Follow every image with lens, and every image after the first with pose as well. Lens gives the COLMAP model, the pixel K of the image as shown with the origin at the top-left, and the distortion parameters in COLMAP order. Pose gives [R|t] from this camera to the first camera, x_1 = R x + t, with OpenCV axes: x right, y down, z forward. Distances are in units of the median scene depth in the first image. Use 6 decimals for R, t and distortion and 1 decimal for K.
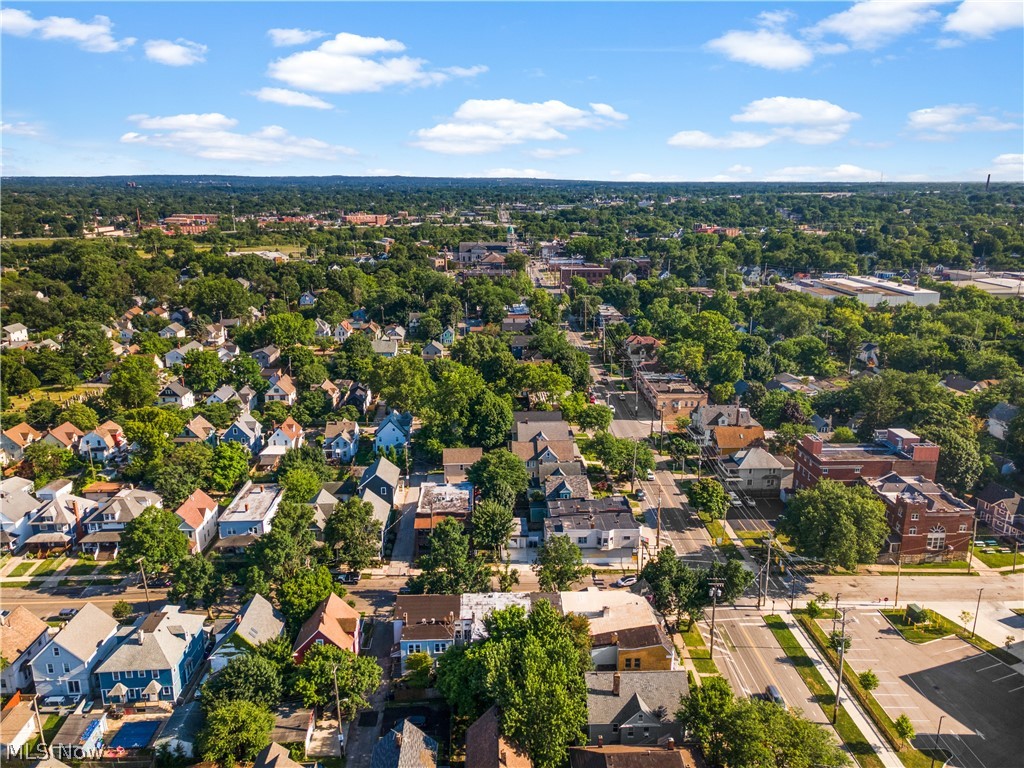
lens RADIAL K [[768.1, 0, 512.0], [0, 768.1, 384.0], [0, 0, 1]] dist [0.130763, -0.001464]
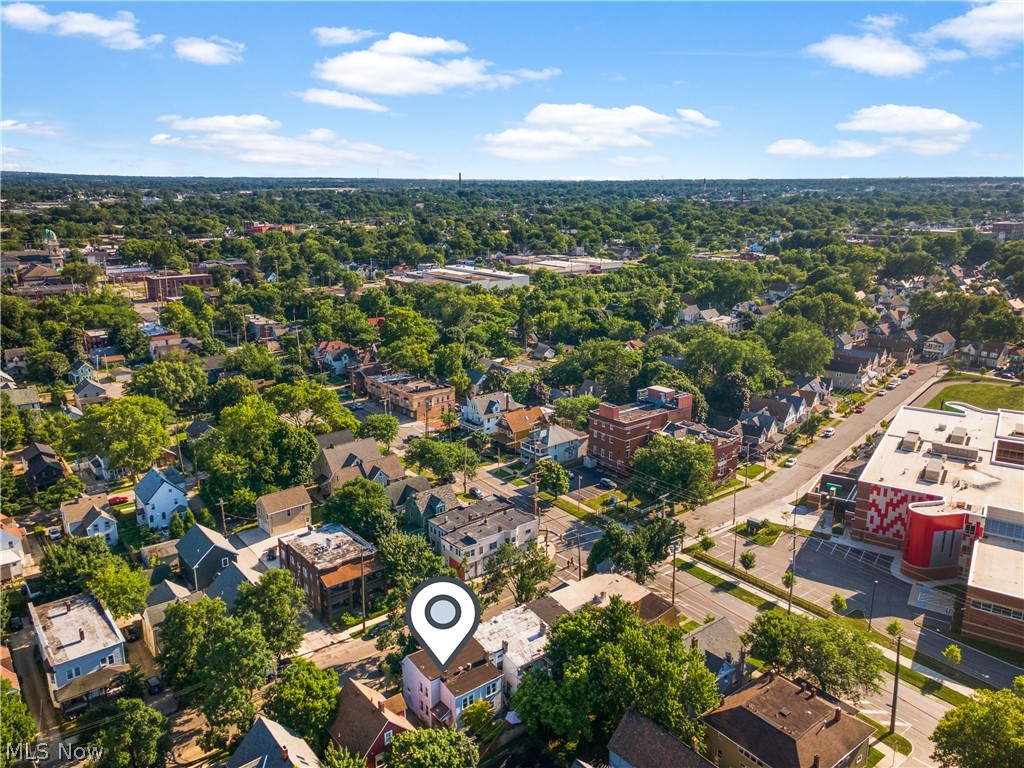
lens RADIAL K [[795.3, 0, 512.0], [0, 795.3, 384.0], [0, 0, 1]] dist [0.104271, -0.001486]
pose [[0.825484, -0.159772, 0.541339, -0.642433], [0.160201, 0.985978, 0.046713, -0.070998], [-0.541212, 0.048163, 0.839506, 0.189882]]
